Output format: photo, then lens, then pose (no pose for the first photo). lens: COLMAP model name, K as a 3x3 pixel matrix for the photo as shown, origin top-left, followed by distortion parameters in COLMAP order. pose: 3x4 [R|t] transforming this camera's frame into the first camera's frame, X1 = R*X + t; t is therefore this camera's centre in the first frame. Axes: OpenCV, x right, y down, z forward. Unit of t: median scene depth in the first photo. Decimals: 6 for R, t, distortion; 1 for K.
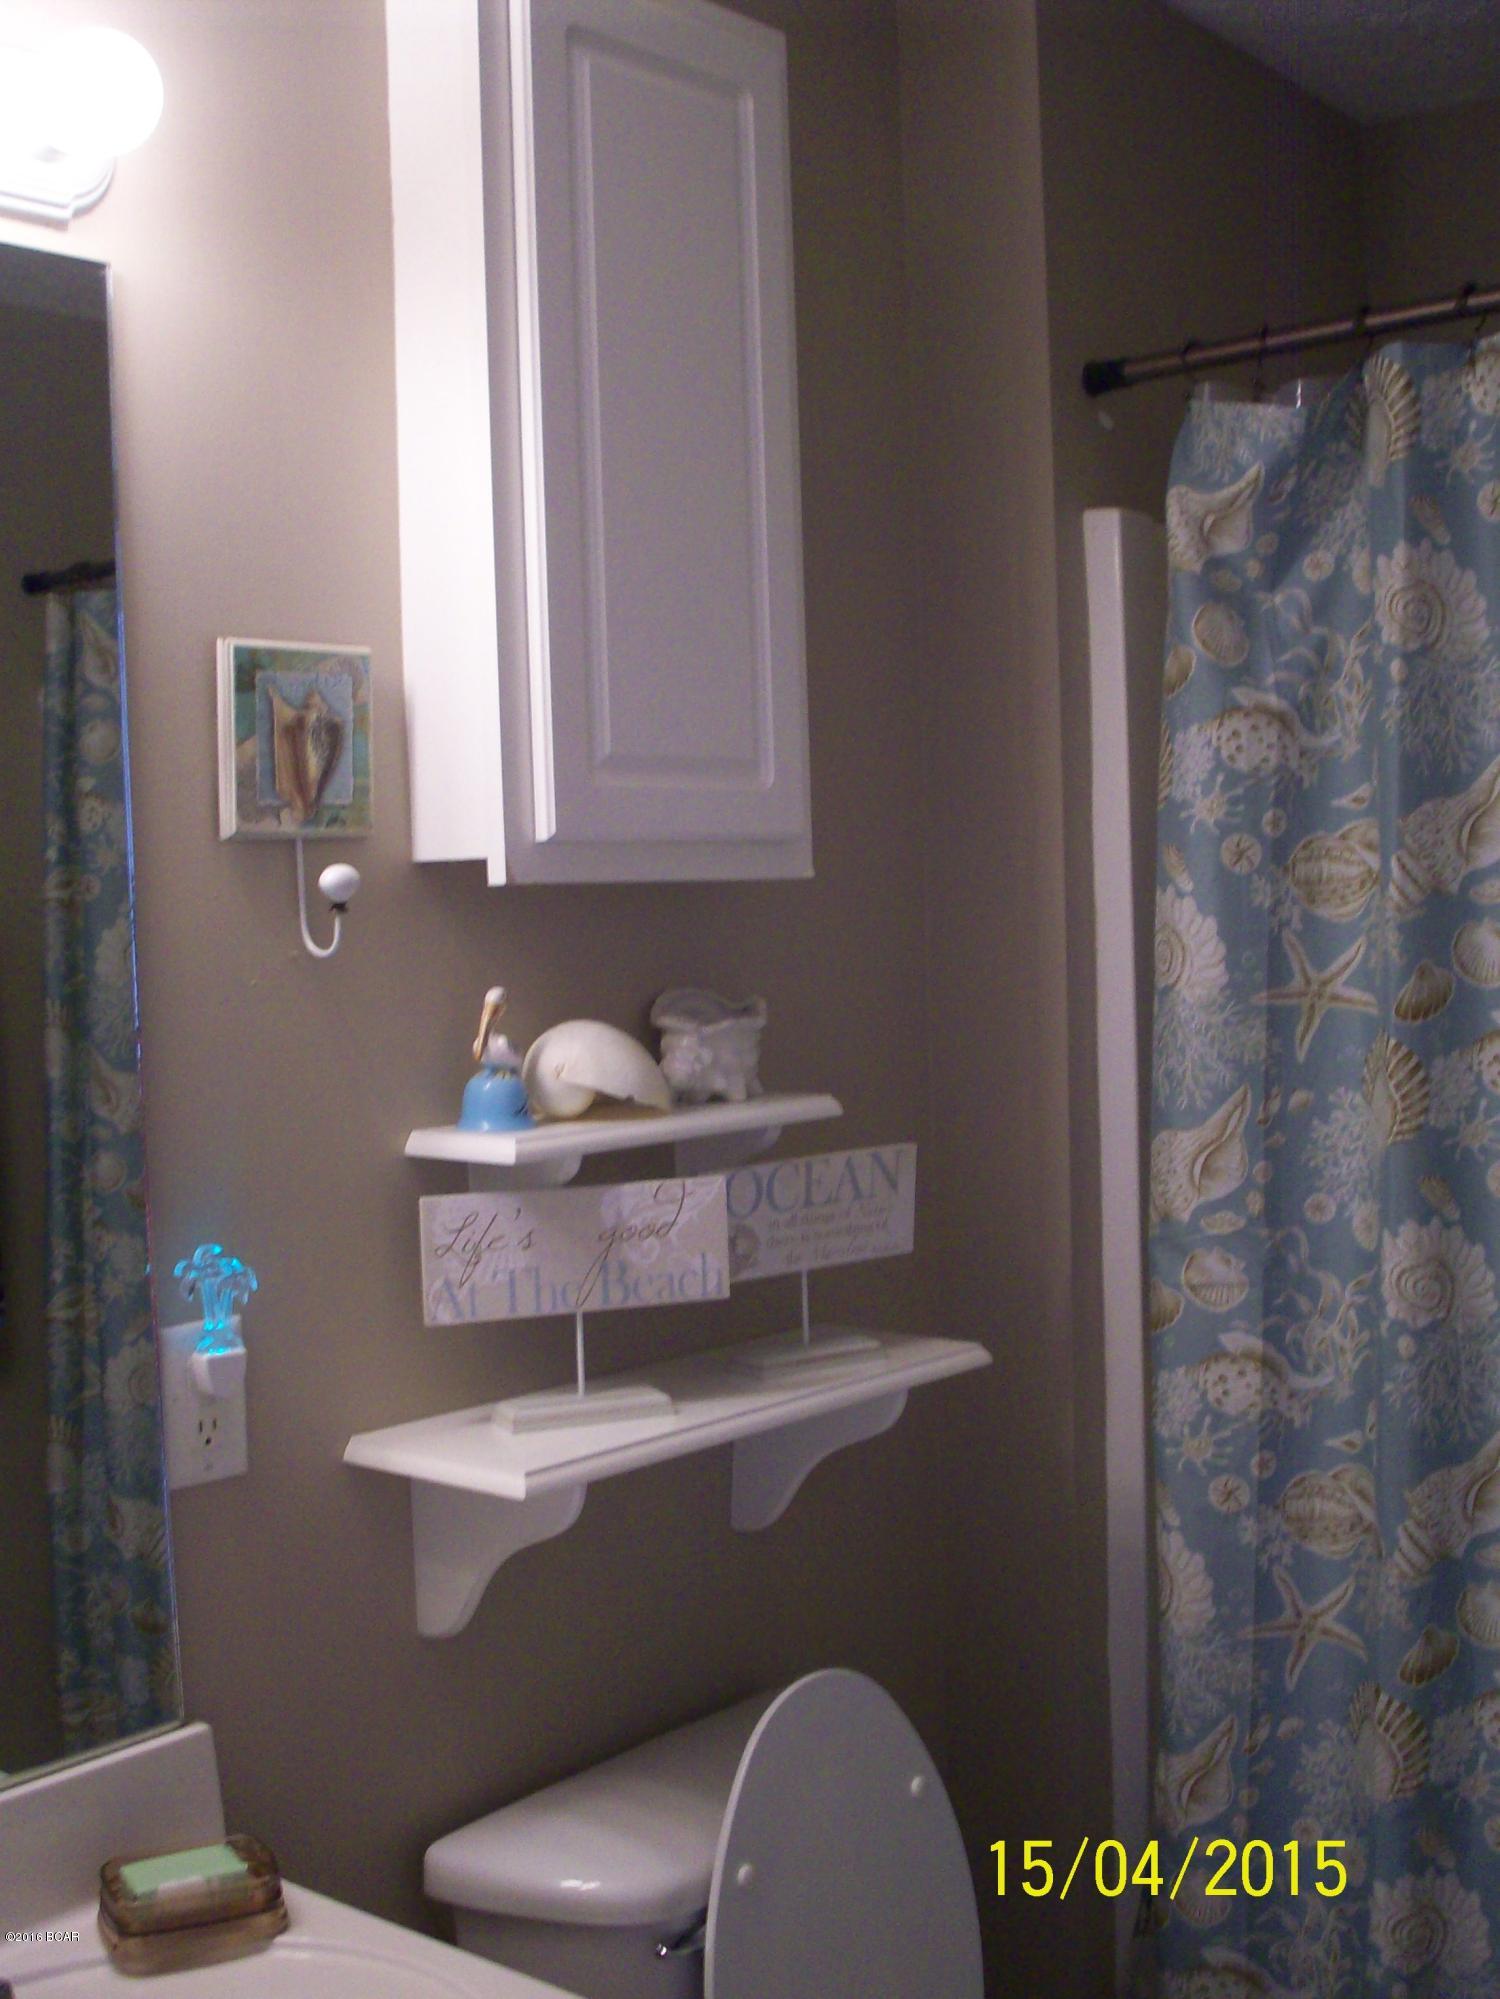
lens RADIAL K [[2347.7, 0, 750.0], [0, 2347.7, 999.5], [0, 0, 1]] dist [-0.122493, 0.051168]
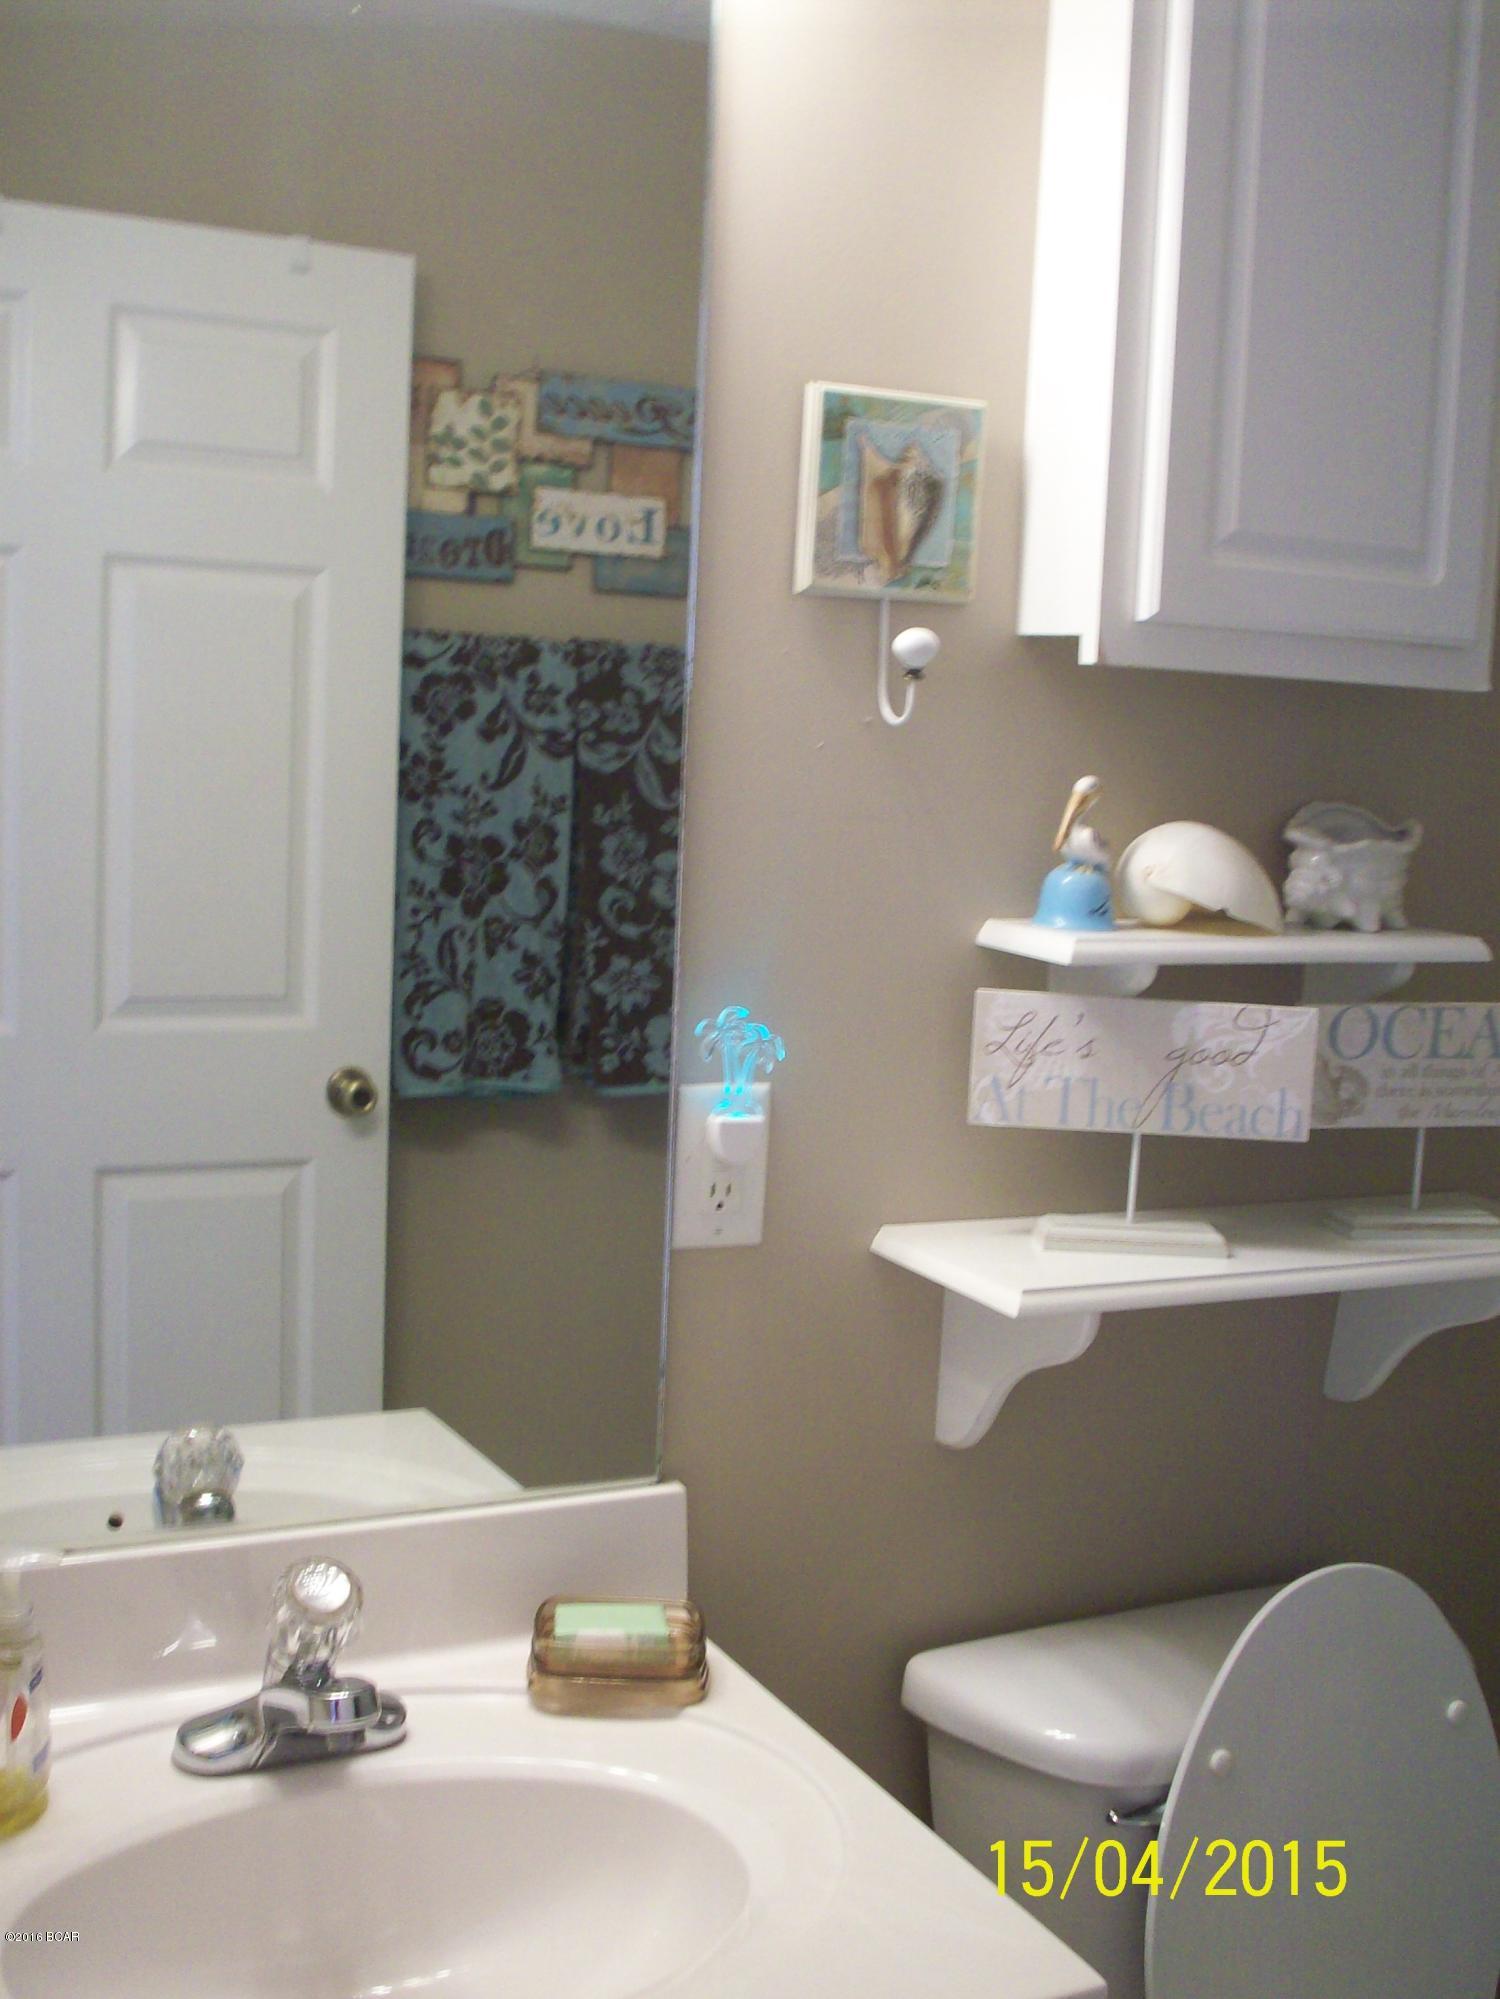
lens RADIAL K [[2347.7, 0, 750.0], [0, 2347.7, 999.5], [0, 0, 1]] dist [-0.122493, 0.051168]
pose [[0.913748, 0.126381, -0.386126, 0.141658], [-0.095688, 0.990597, 0.097785, 0.004871], [0.394853, -0.052404, 0.917249, 0.091803]]
